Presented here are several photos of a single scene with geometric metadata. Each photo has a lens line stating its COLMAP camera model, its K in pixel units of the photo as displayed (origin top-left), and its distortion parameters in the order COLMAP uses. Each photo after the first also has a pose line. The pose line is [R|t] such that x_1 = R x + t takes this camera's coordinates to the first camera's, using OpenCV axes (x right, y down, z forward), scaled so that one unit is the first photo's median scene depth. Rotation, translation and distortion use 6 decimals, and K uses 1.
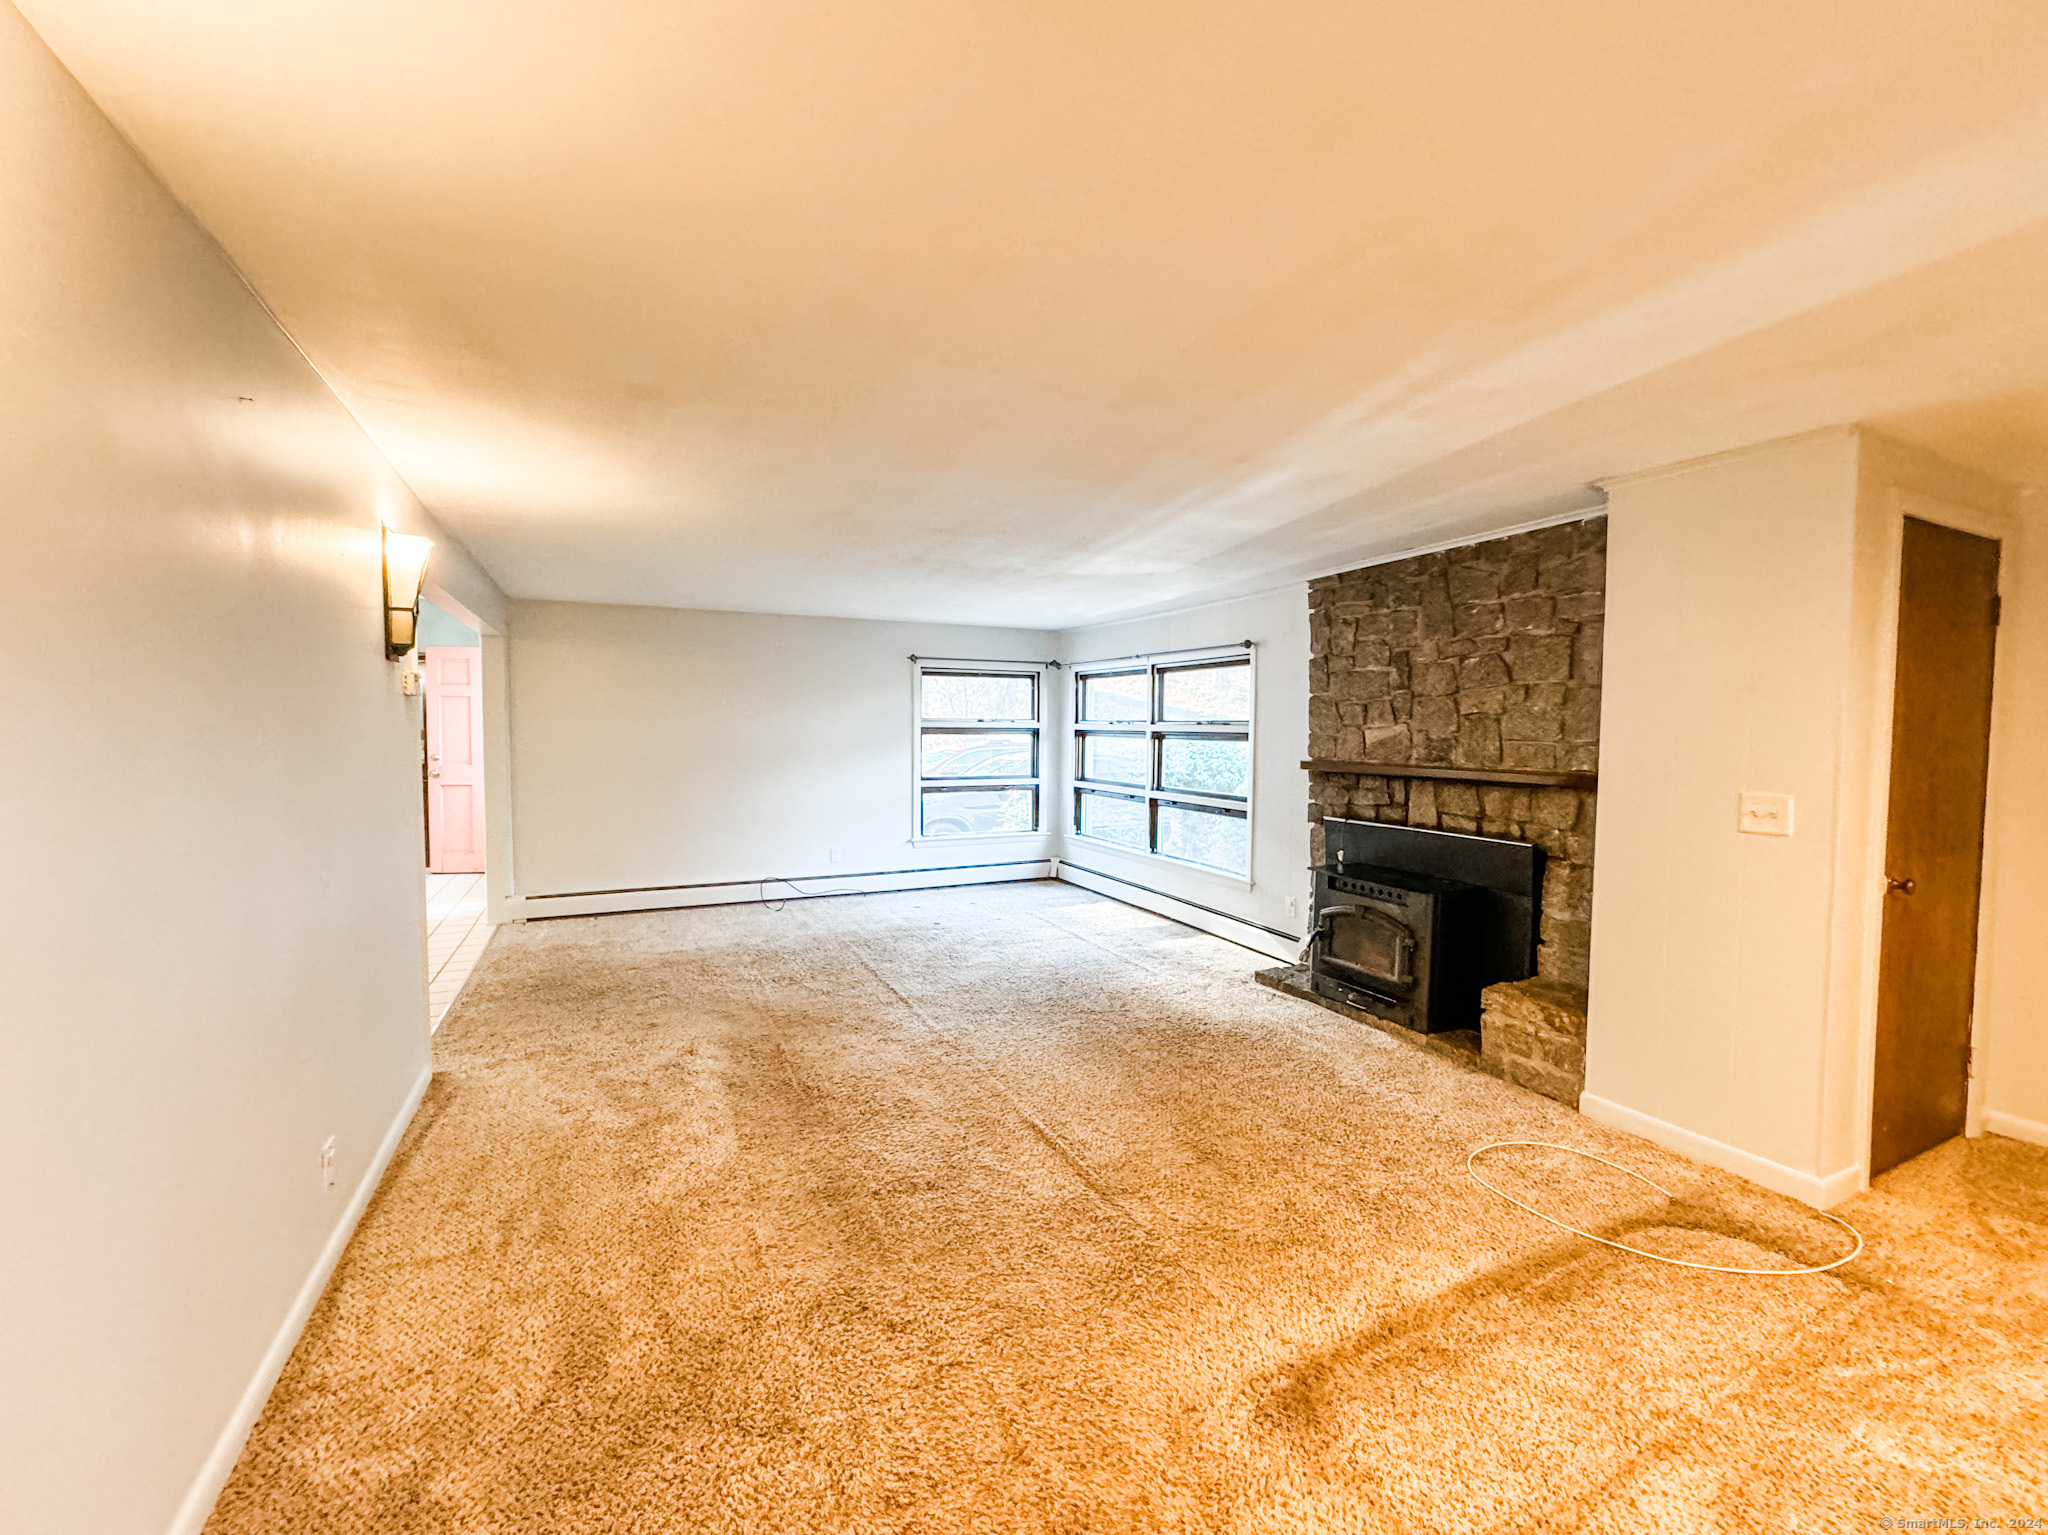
lens RADIAL K [[846.6, 0, 1021.4], [0, 846.6, 764.9], [0, 0, 1]] dist [-0.000800, 0.000332]
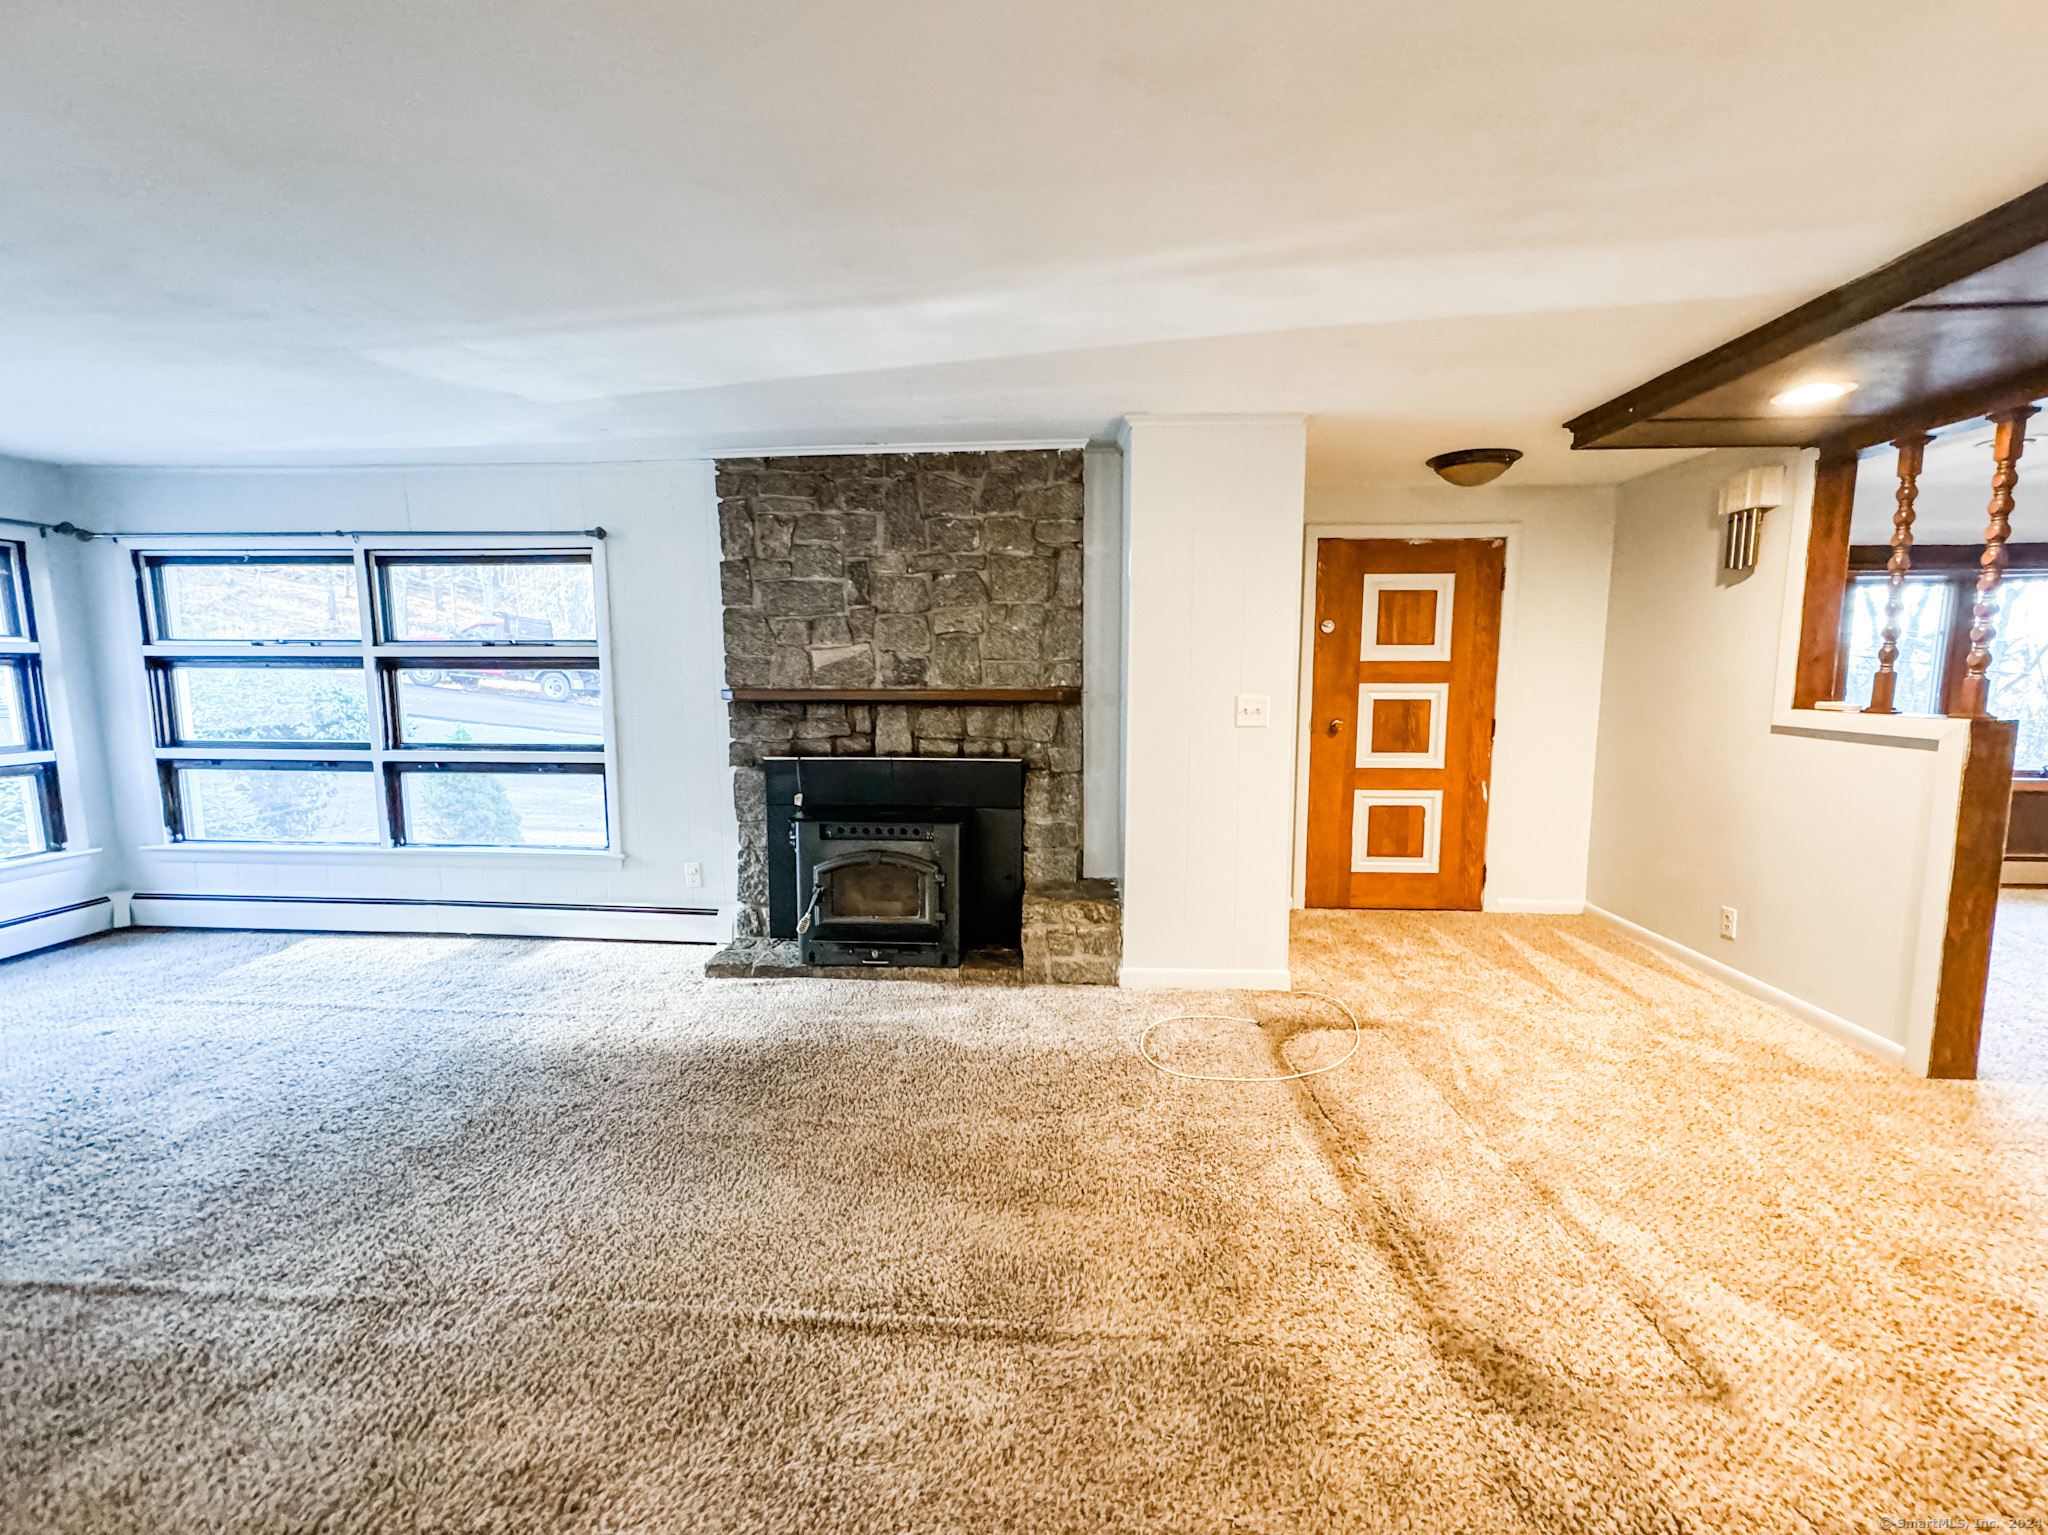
lens RADIAL K [[846.6, 0, 1021.4], [0, 846.6, 764.9], [0, 0, 1]] dist [-0.000800, 0.000332]
pose [[0.486331, -0.109038, 0.866945, -0.275092], [0.042839, 0.993966, 0.100982, -0.004168], [-0.872724, -0.011972, 0.488067, 0.436970]]
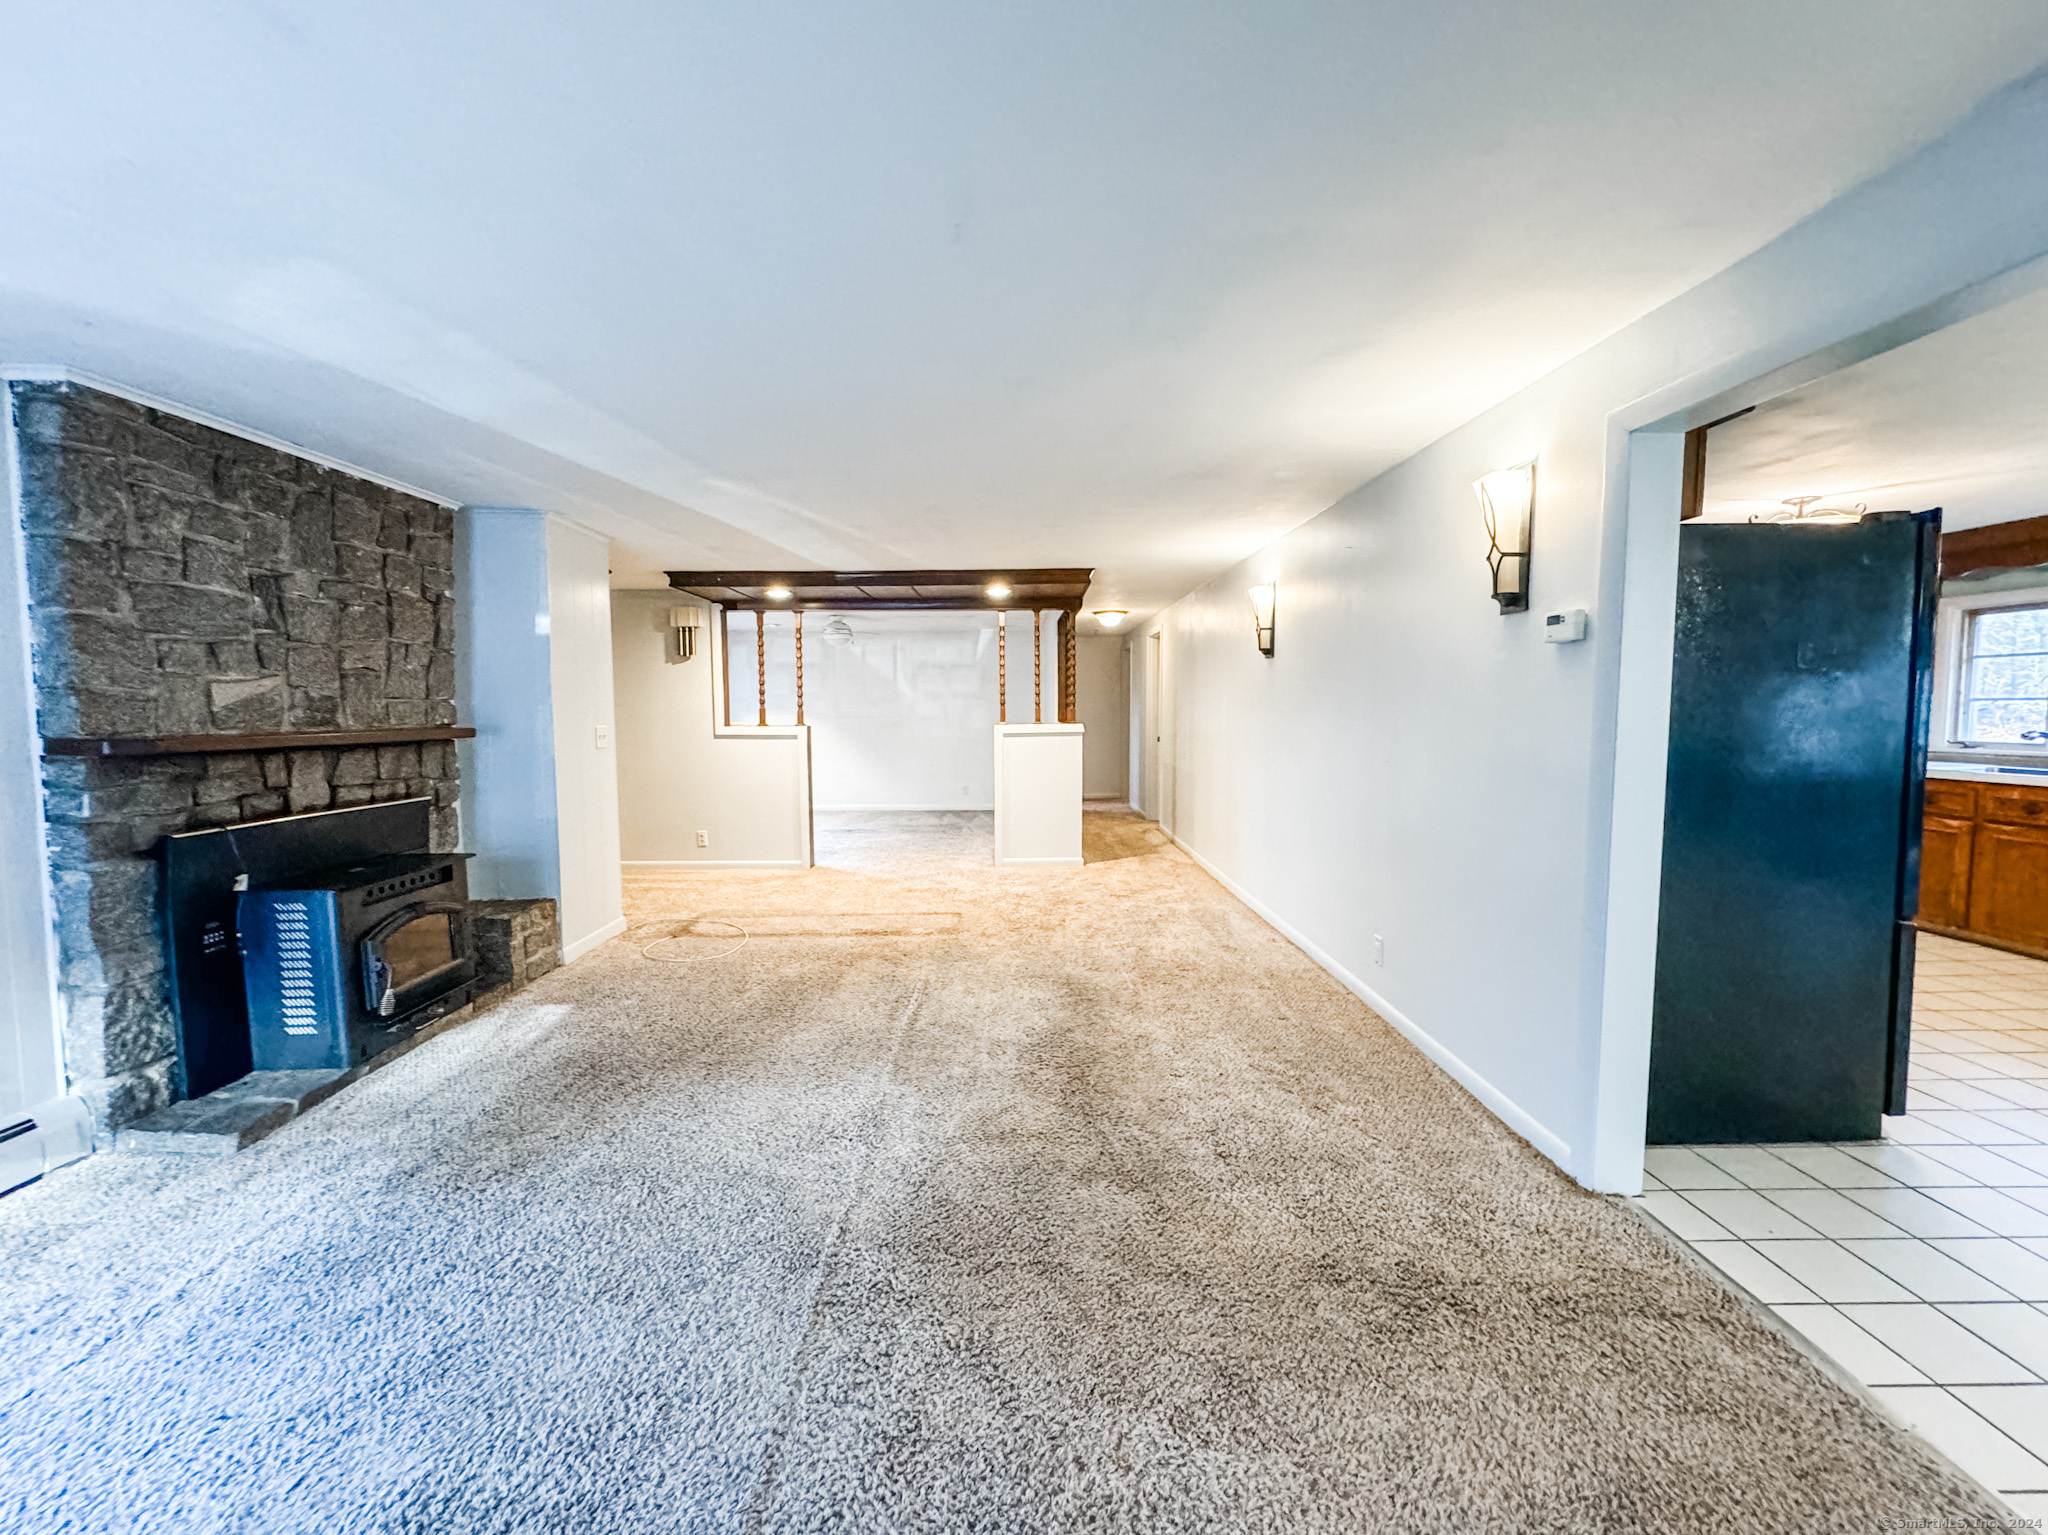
lens RADIAL K [[846.6, 0, 1021.4], [0, 846.6, 764.9], [0, 0, 1]] dist [-0.000800, 0.000332]
pose [[-0.905786, -0.032128, 0.422515, -0.461835], [0.016822, 0.993609, 0.111617, -0.045952], [-0.423401, 0.108209, -0.899457, 1.465637]]
